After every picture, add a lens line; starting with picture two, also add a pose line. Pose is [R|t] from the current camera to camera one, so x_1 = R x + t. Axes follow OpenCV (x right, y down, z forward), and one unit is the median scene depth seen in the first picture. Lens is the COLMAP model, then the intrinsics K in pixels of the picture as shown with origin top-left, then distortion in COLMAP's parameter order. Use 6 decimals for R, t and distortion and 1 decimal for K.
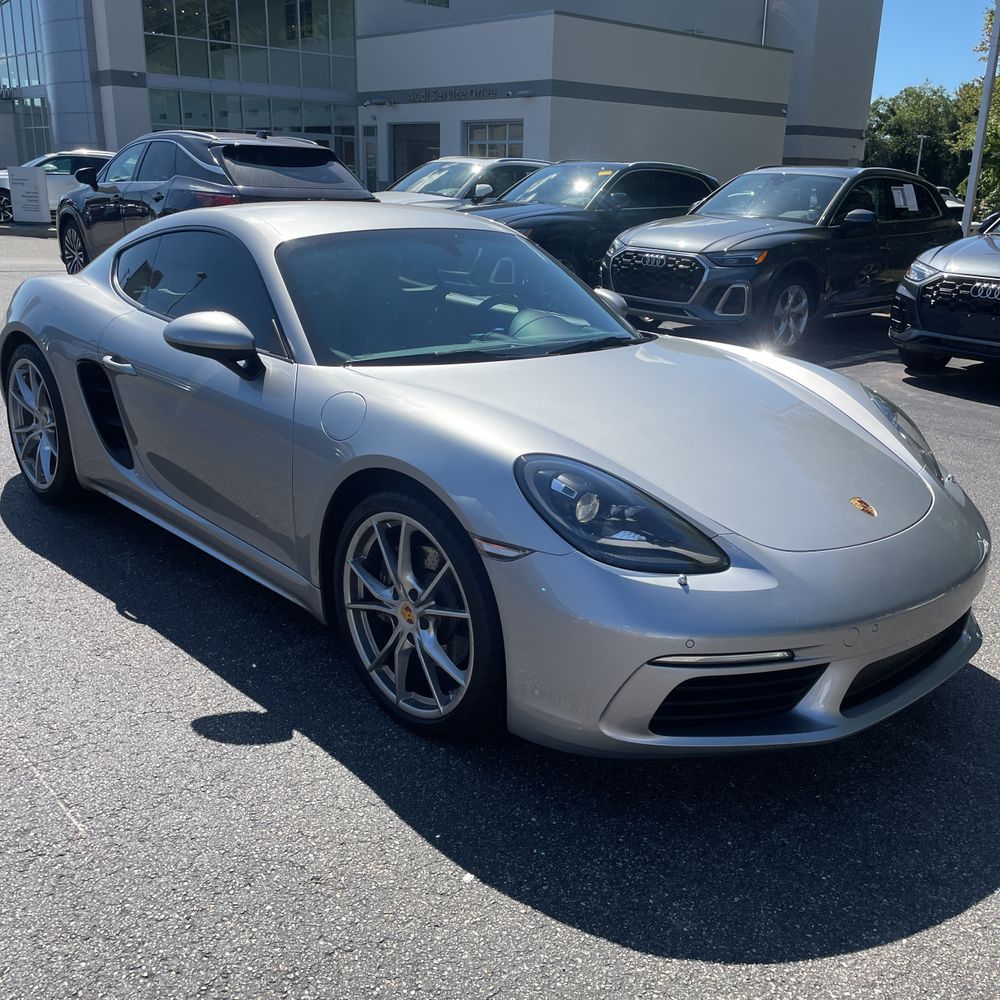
lens RADIAL K [[1006.8, 0, 498.4], [0, 1006.8, 502.7], [0, 0, 1]] dist [0.079959, -0.107888]
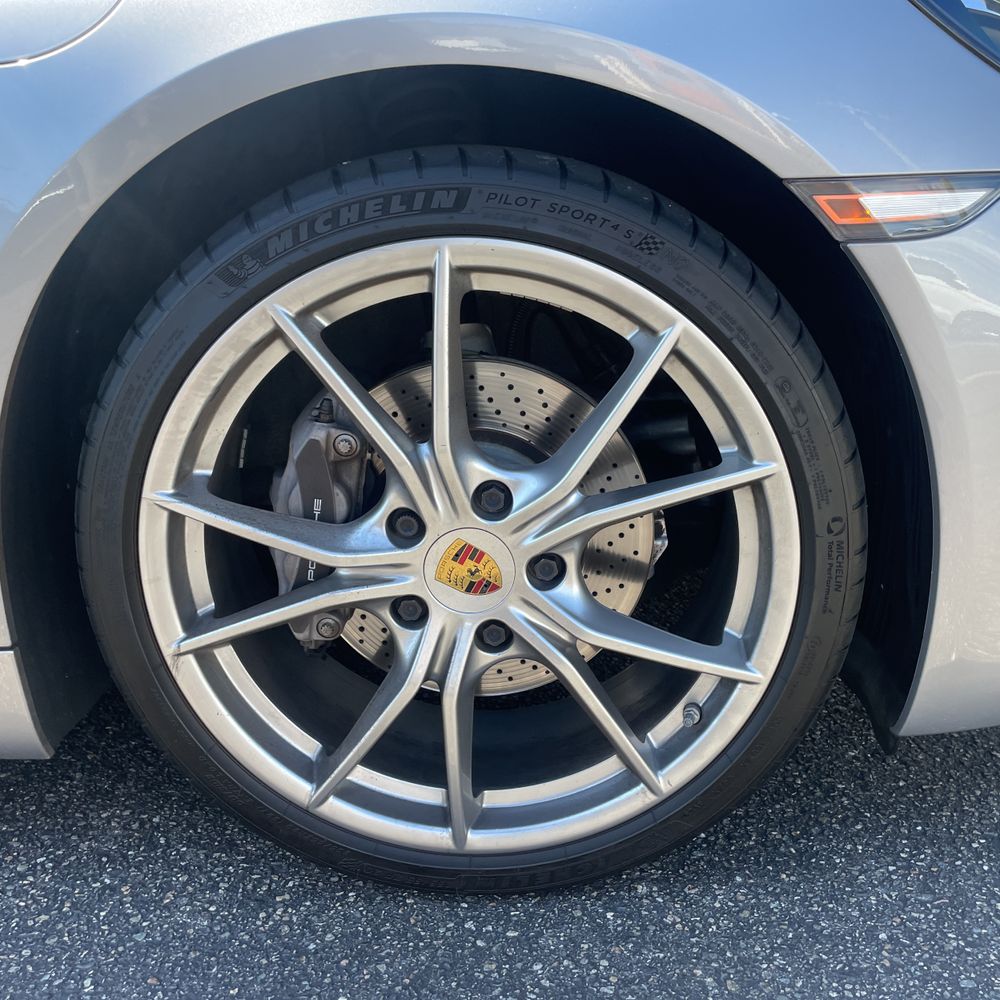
lens RADIAL K [[1022.9, 0, 500.0], [0, 1022.9, 500.0], [0, 0, 1]] dist [0.082919, -0.120978]
pose [[0.697509, -0.290756, 0.654937, -0.104425], [0.279980, 0.951910, 0.124416, 0.017876], [-0.659615, 0.096588, 0.745371, 0.264073]]
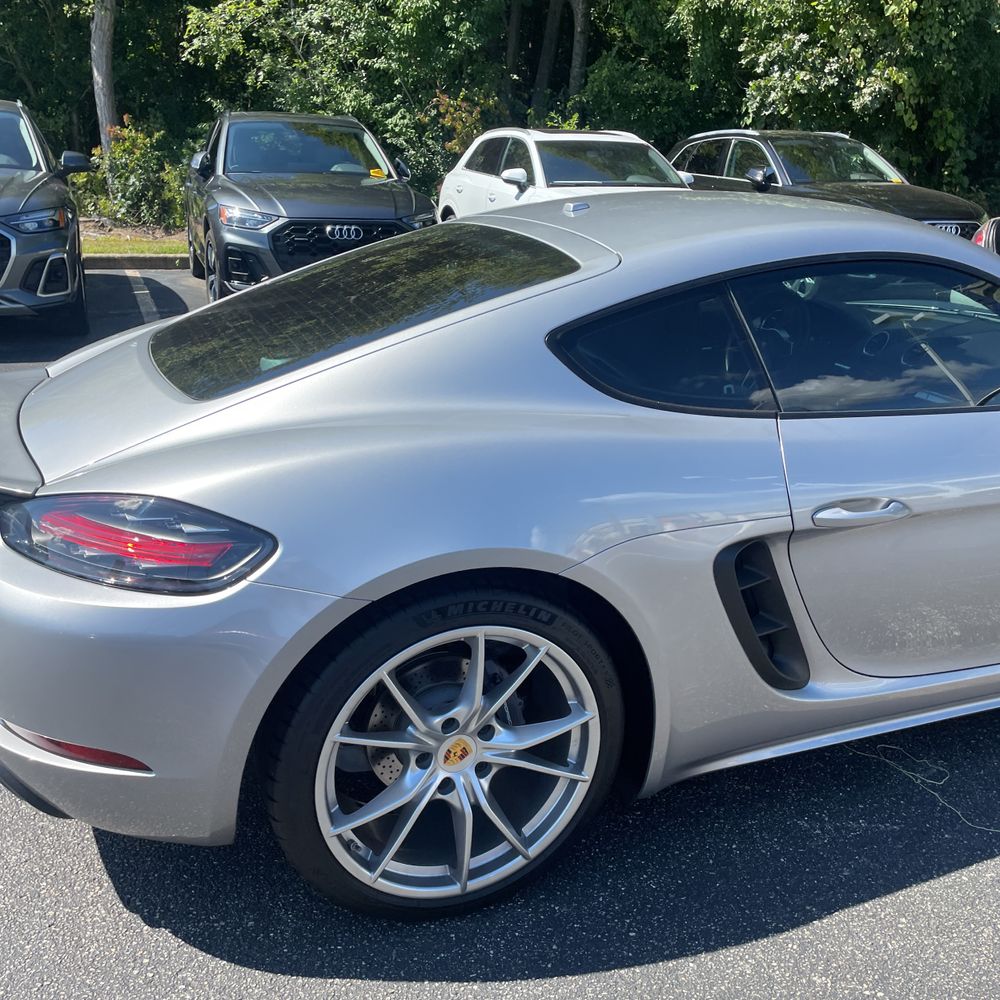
lens RADIAL K [[1022.9, 0, 500.0], [0, 1022.9, 500.0], [0, 0, 1]] dist [0.082919, -0.120978]
pose [[0.351285, -0.334129, 0.874618, -0.466937], [0.273780, 0.929980, 0.245317, -0.166879], [-0.895345, 0.153277, 0.418166, 0.460319]]
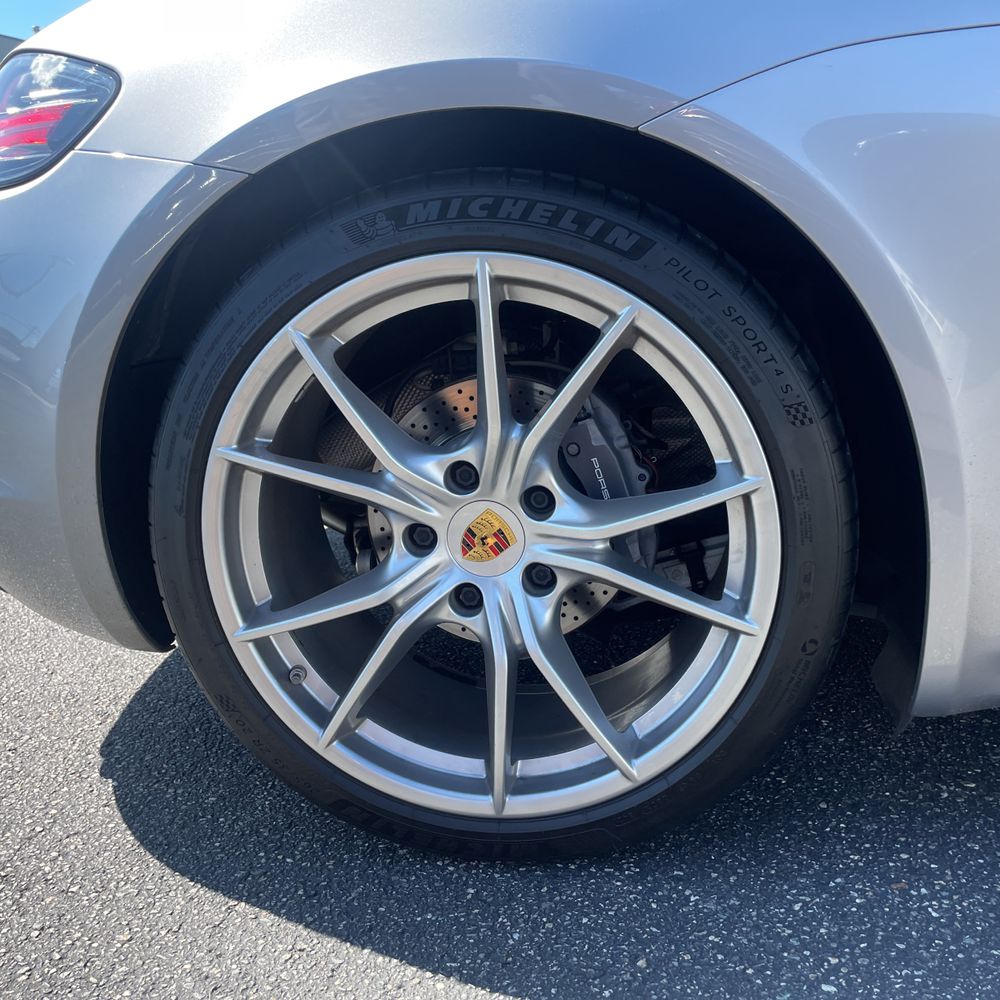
lens RADIAL K [[1022.9, 0, 500.0], [0, 1022.9, 500.0], [0, 0, 1]] dist [0.082919, -0.120978]
pose [[0.779871, -0.254977, 0.571654, -0.338909], [0.300914, 0.953536, 0.014790, -0.051754], [-0.548864, 0.160484, 0.820362, 0.474614]]
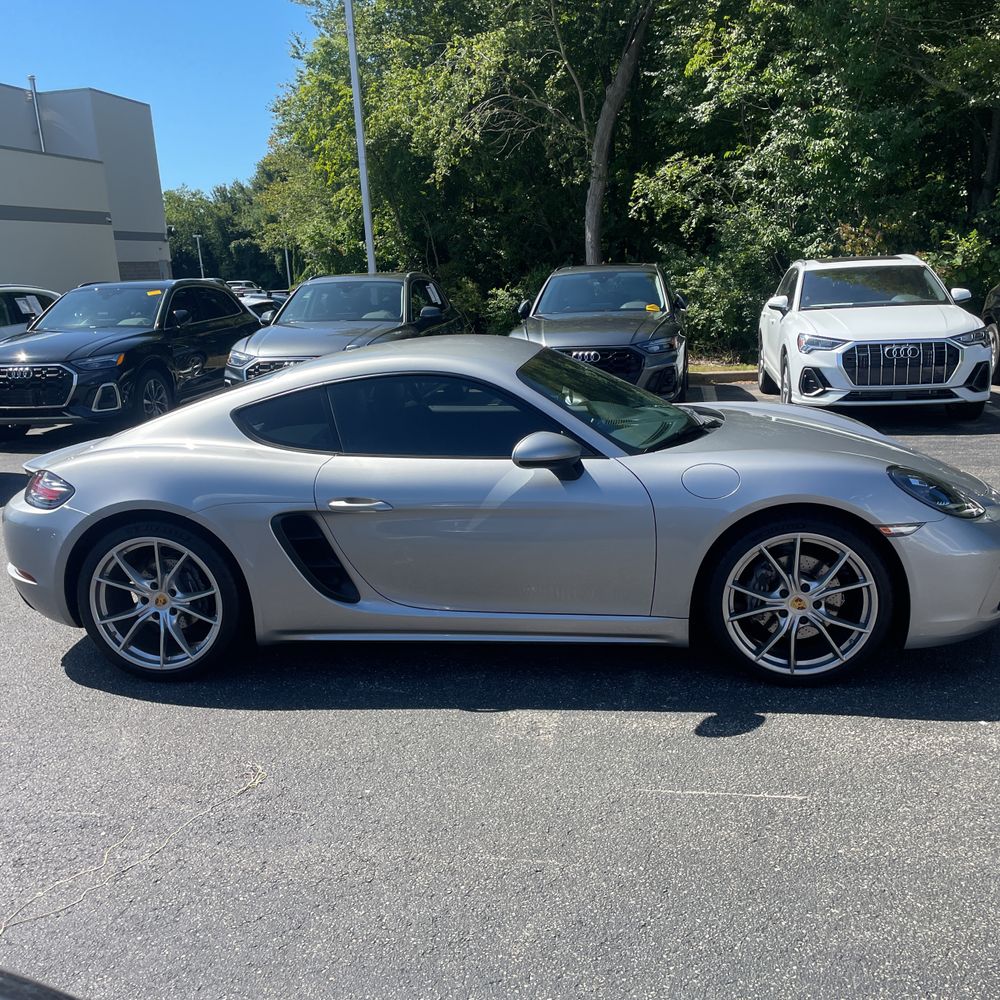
lens RADIAL K [[1018.4, 0, 494.4], [0, 1018.4, 506.6], [0, 0, 1]] dist [0.105961, -0.169068]
pose [[0.777189, -0.209266, 0.593452, -0.445069], [0.260834, 0.965383, -0.001172, -0.046914], [-0.572663, 0.155703, 0.804868, 0.021170]]
